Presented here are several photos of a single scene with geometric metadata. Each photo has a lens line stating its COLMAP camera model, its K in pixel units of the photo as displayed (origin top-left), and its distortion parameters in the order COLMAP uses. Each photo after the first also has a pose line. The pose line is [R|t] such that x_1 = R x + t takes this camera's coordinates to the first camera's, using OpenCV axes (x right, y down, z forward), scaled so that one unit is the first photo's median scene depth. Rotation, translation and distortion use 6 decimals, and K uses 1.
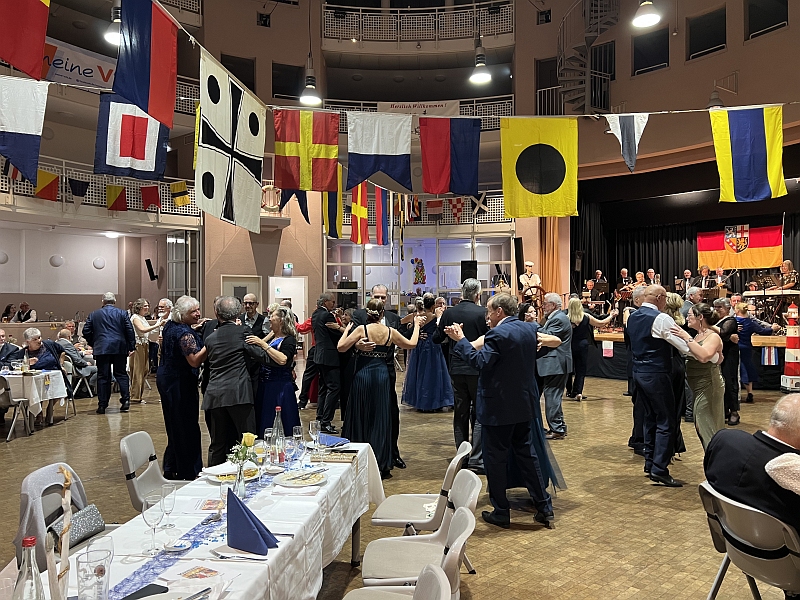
lens RADIAL K [[600.3, 0, 402.1], [0, 600.3, 307.3], [0, 0, 1]] dist [0.053425, -0.062104]
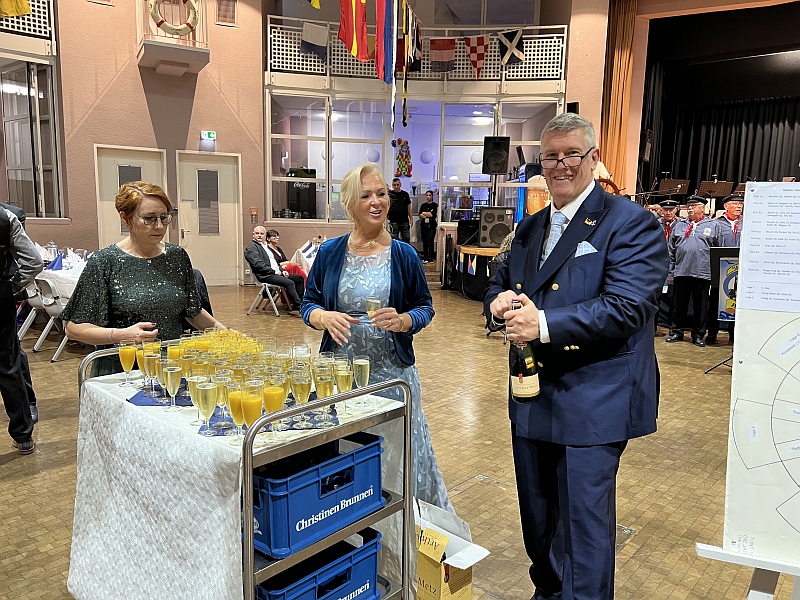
lens RADIAL K [[600.3, 0, 402.1], [0, 600.3, 307.3], [0, 0, 1]] dist [0.053425, -0.062104]
pose [[0.995323, 0.011895, 0.095868, -0.059841], [-0.026588, 0.987794, 0.153479, 0.007424], [-0.092872, -0.155310, 0.983490, 0.420028]]
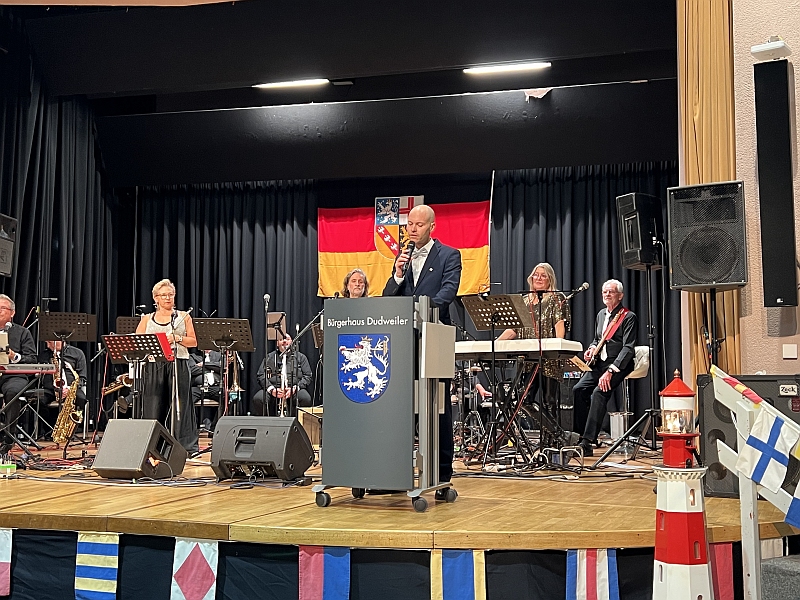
lens RADIAL K [[939.8, 0, 400.0], [0, 939.8, 300.0], [0, 0, 1]] dist [0.094782, -0.018920]
pose [[0.848821, 0.055828, 0.525725, 0.259591], [-0.010865, 0.996041, -0.088231, -0.001777], [-0.528569, 0.069181, 0.846067, 0.559320]]
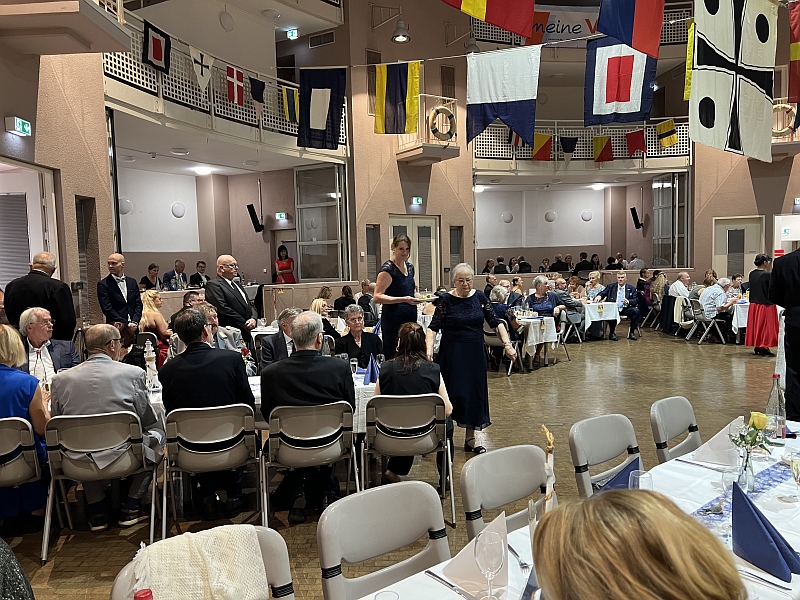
lens RADIAL K [[600.3, 0, 402.1], [0, 600.3, 307.3], [0, 0, 1]] dist [0.053425, -0.062104]
pose [[0.723619, 0.029363, -0.689574, -0.009274], [0.029312, 0.996886, 0.073209, -0.000492], [0.689577, -0.073188, 0.720505, 0.021601]]
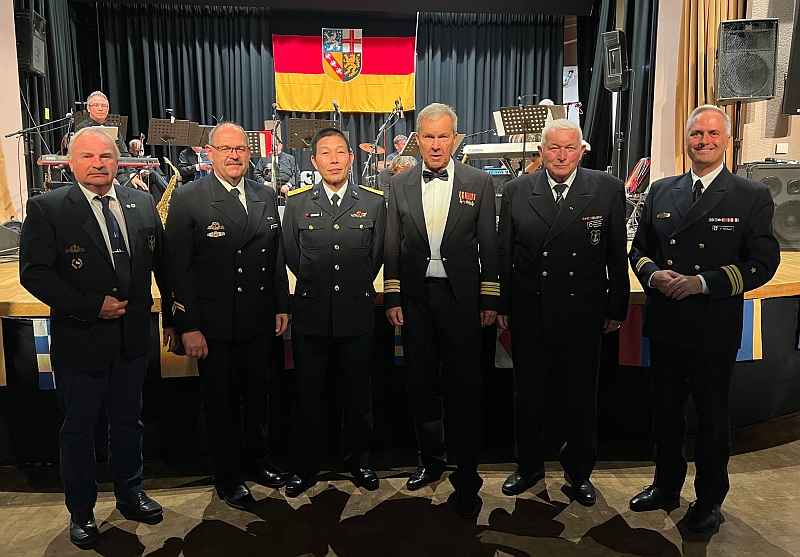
lens RADIAL K [[629.6, 0, 397.0], [0, 629.6, 276.1], [0, 0, 1]] dist [0.022572, -0.013608]
pose [[0.620572, -0.107706, 0.776717, 0.155644], [-0.002491, 0.990246, 0.139305, 0.006665], [-0.784146, -0.088384, 0.614251, 0.768728]]
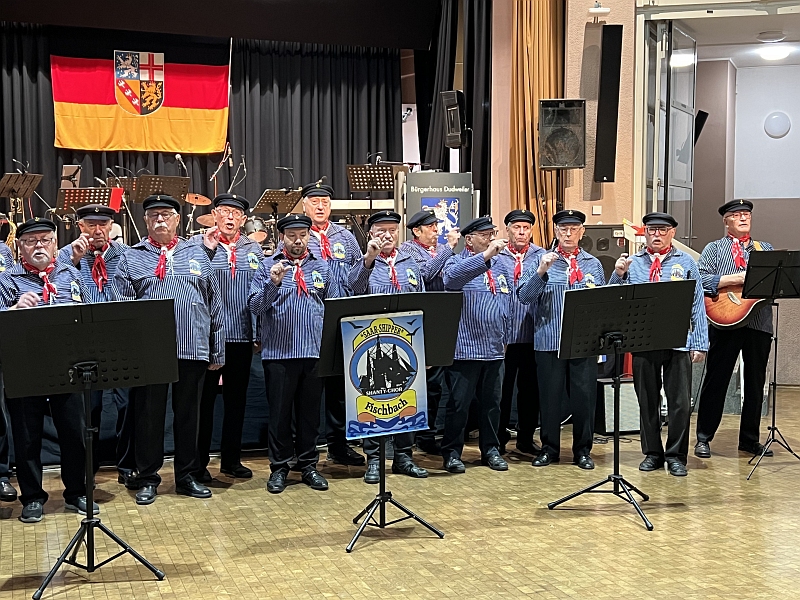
lens RADIAL K [[1070.2, 0, 397.1], [0, 1070.2, 303.6], [0, 0, 1]] dist [0.197769, -0.605504]
pose [[0.402179, -0.049995, 0.914195, -0.138306], [-0.001558, 0.998469, 0.055289, 0.006142], [-0.915560, -0.023661, 0.401486, 0.650277]]
